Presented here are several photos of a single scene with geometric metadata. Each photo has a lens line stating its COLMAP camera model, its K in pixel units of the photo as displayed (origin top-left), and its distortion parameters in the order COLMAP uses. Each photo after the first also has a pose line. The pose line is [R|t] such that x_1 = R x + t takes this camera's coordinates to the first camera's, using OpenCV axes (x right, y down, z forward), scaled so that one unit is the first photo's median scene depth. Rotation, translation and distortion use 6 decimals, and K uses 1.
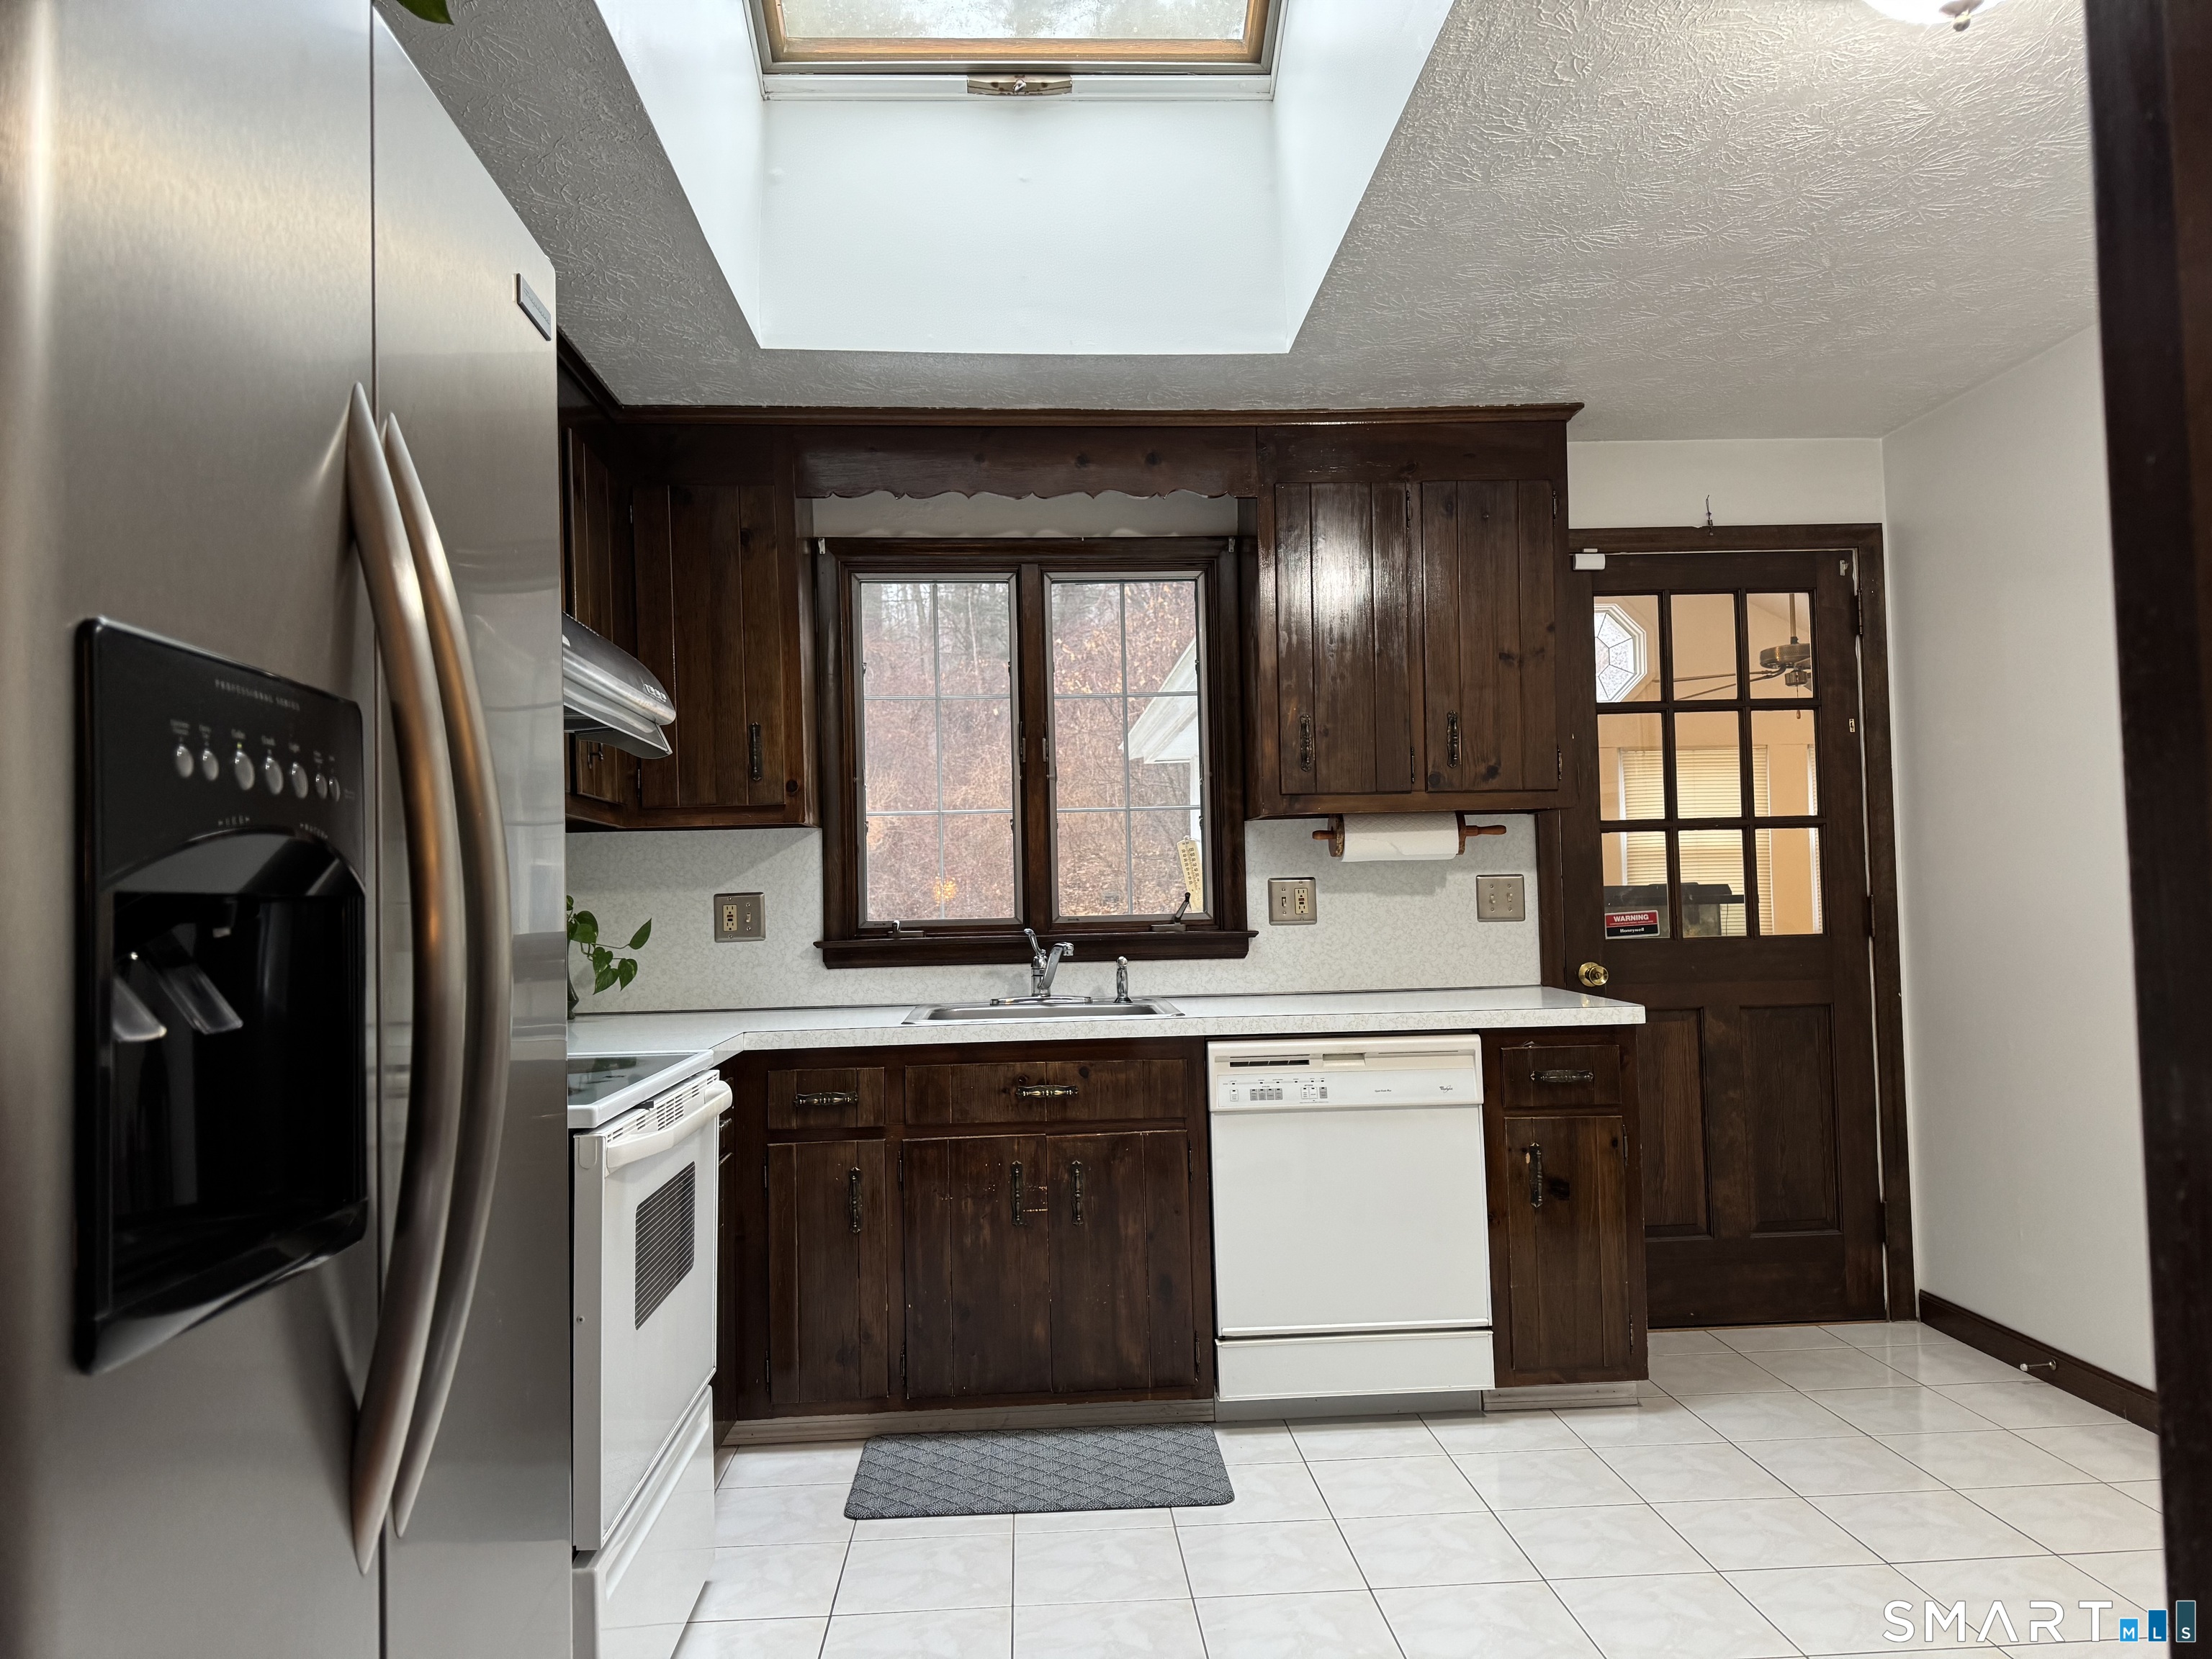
lens RADIAL K [[1565.7, 0, 1104.3], [0, 1565.7, 832.0], [0, 0, 1]] dist [-0.000246, 0.000001]
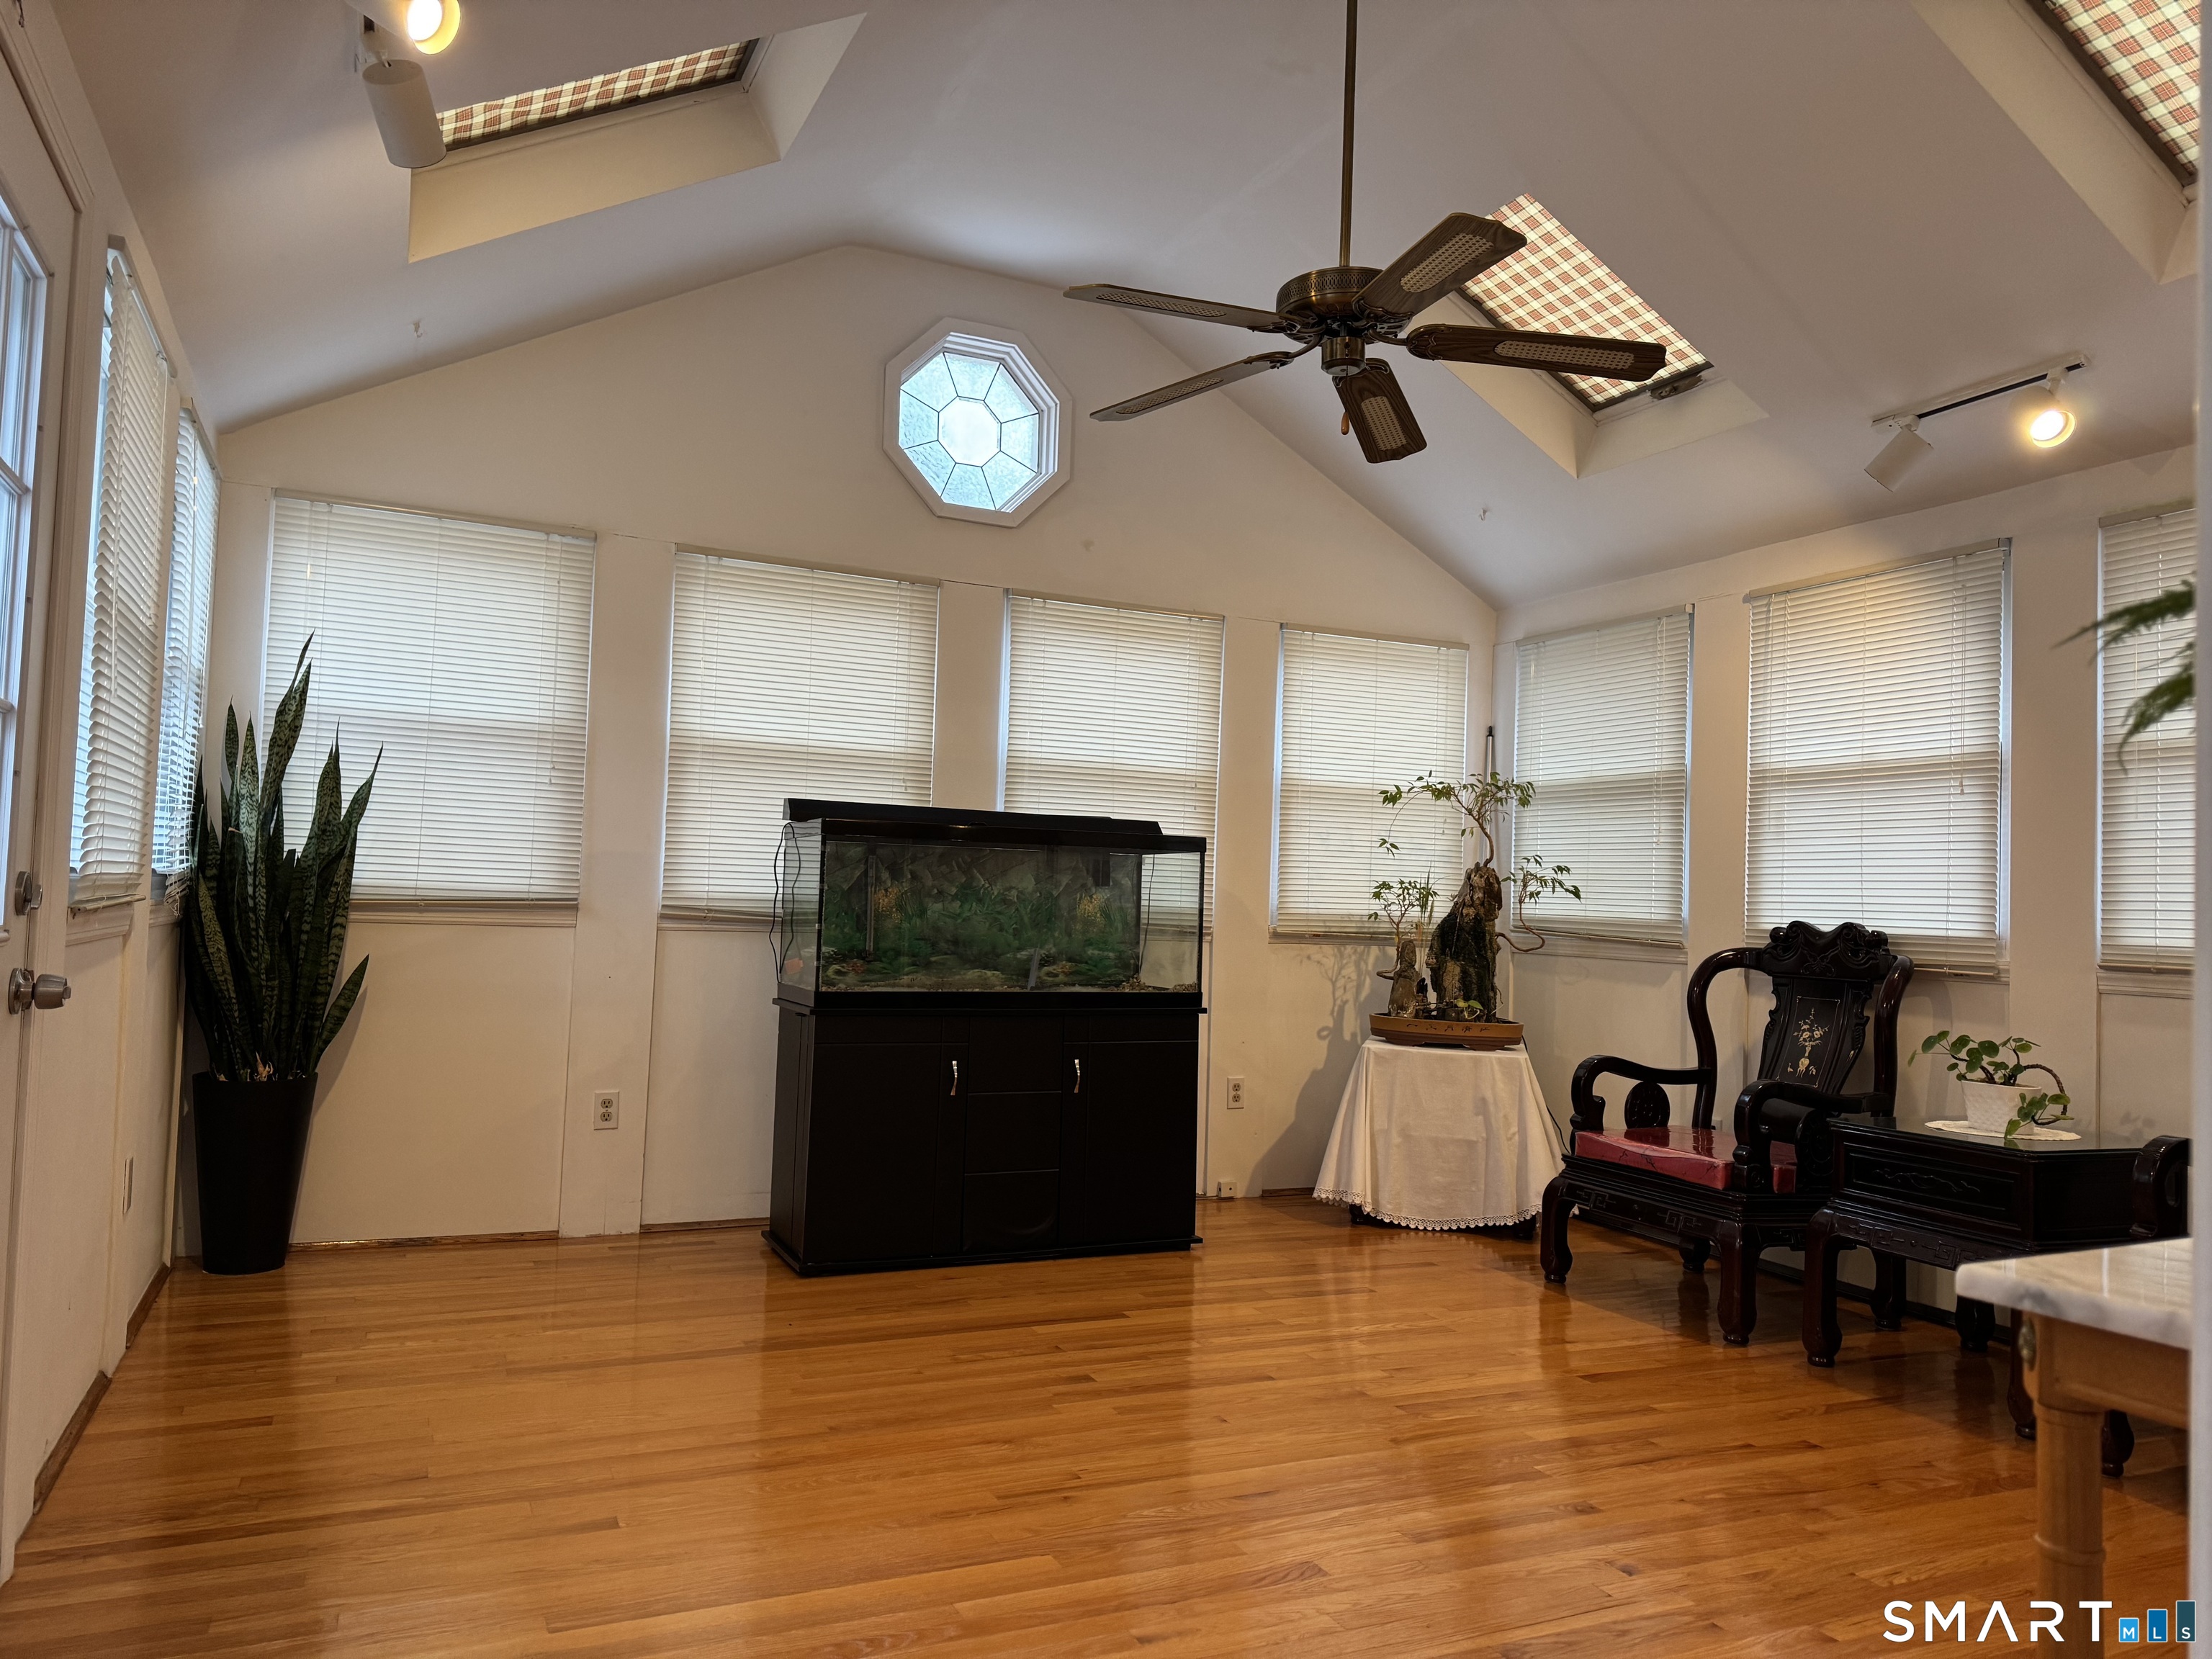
lens RADIAL K [[1565.7, 0, 1108.4], [0, 1565.7, 831.9], [0, 0, 1]] dist [-0.000246, 0.000001]
pose [[0.929914, 0.071629, 0.360735, 0.153285], [-0.069810, 0.997396, -0.018089, 0.049358], [-0.361091, -0.008362, 0.932493, 0.419157]]
